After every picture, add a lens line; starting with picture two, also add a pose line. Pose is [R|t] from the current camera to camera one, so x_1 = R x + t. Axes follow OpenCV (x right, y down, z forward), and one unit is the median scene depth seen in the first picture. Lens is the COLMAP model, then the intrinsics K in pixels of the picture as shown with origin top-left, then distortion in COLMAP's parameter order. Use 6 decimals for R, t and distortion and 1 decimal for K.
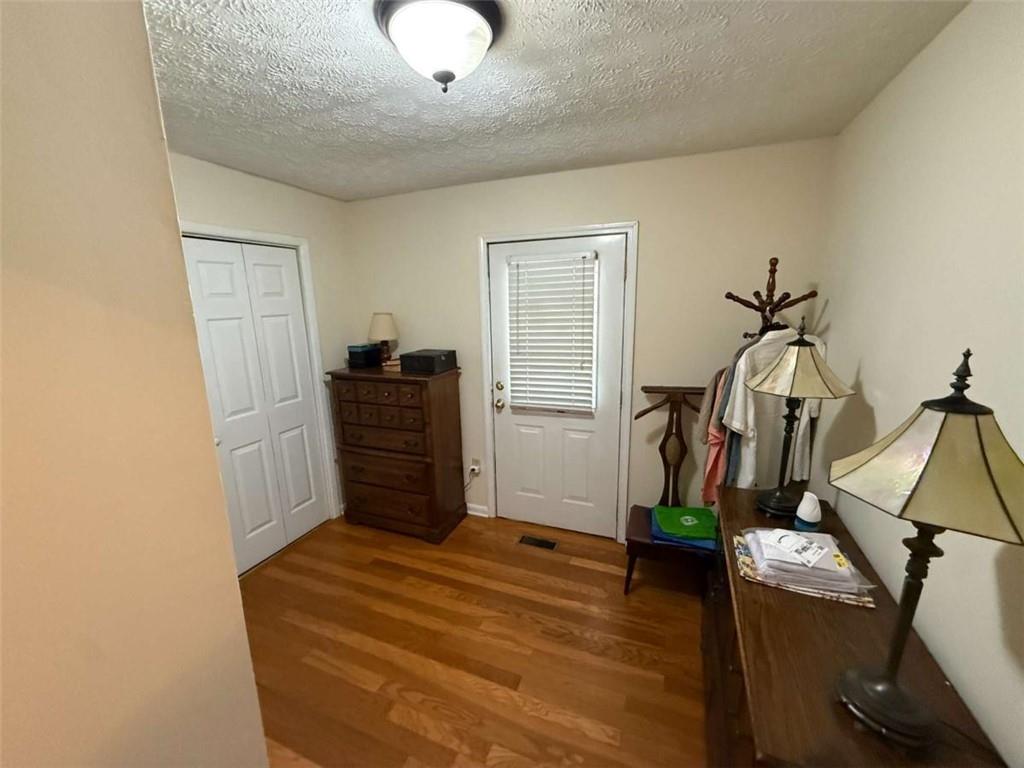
lens RADIAL K [[411.8, 0, 511.9], [0, 411.8, 387.2], [0, 0, 1]] dist [-0.001912, 0.000940]
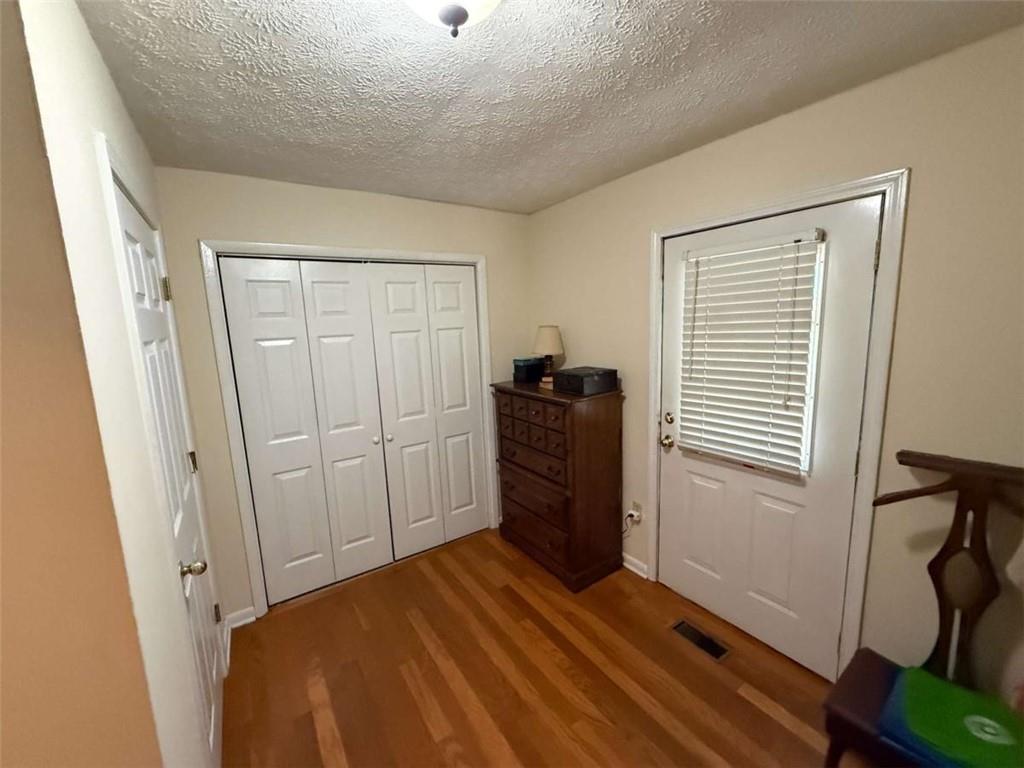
lens RADIAL K [[411.8, 0, 513.6], [0, 411.8, 386.2], [0, 0, 1]] dist [-0.001912, 0.000940]
pose [[0.828152, 0.078597, -0.554966, 0.170085], [-0.096440, 0.995334, -0.002948, -0.036019], [0.552145, 0.055963, 0.831868, 0.199648]]
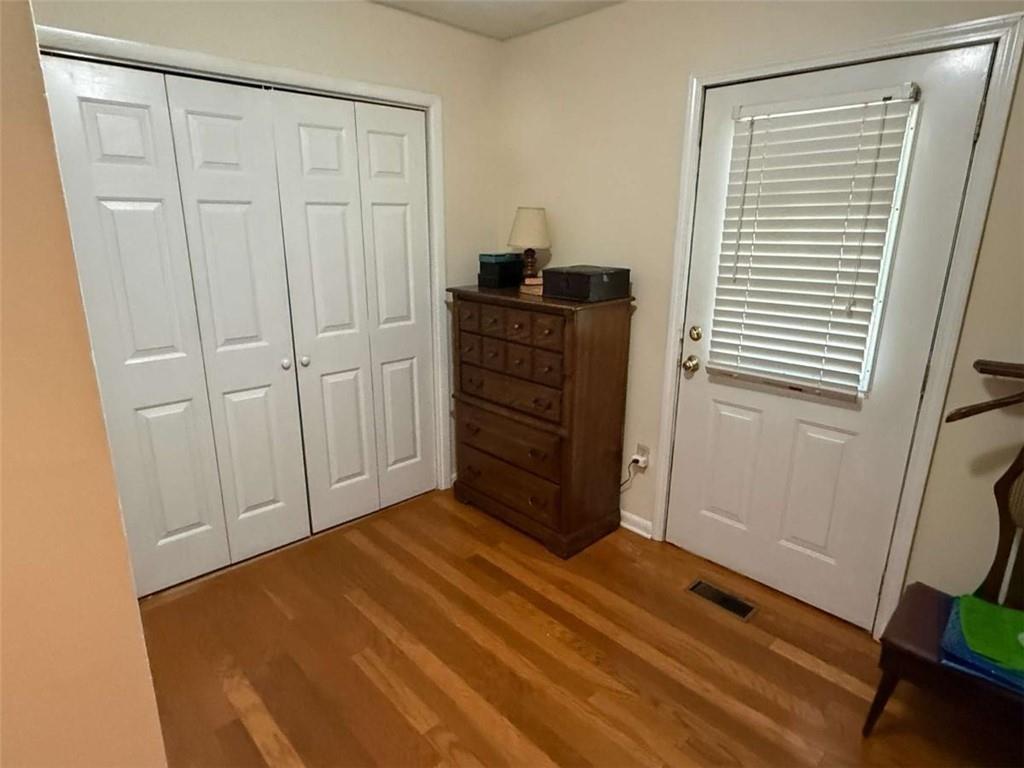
lens RADIAL K [[580.9, 0, 512.1], [0, 580.9, 386.4], [0, 0, 1]] dist [0.000555, 0.000976]
pose [[0.909607, 0.142377, -0.390313, 0.077259], [-0.114748, 0.988999, 0.093349, 0.026996], [0.399309, -0.040123, 0.915938, 0.116418]]
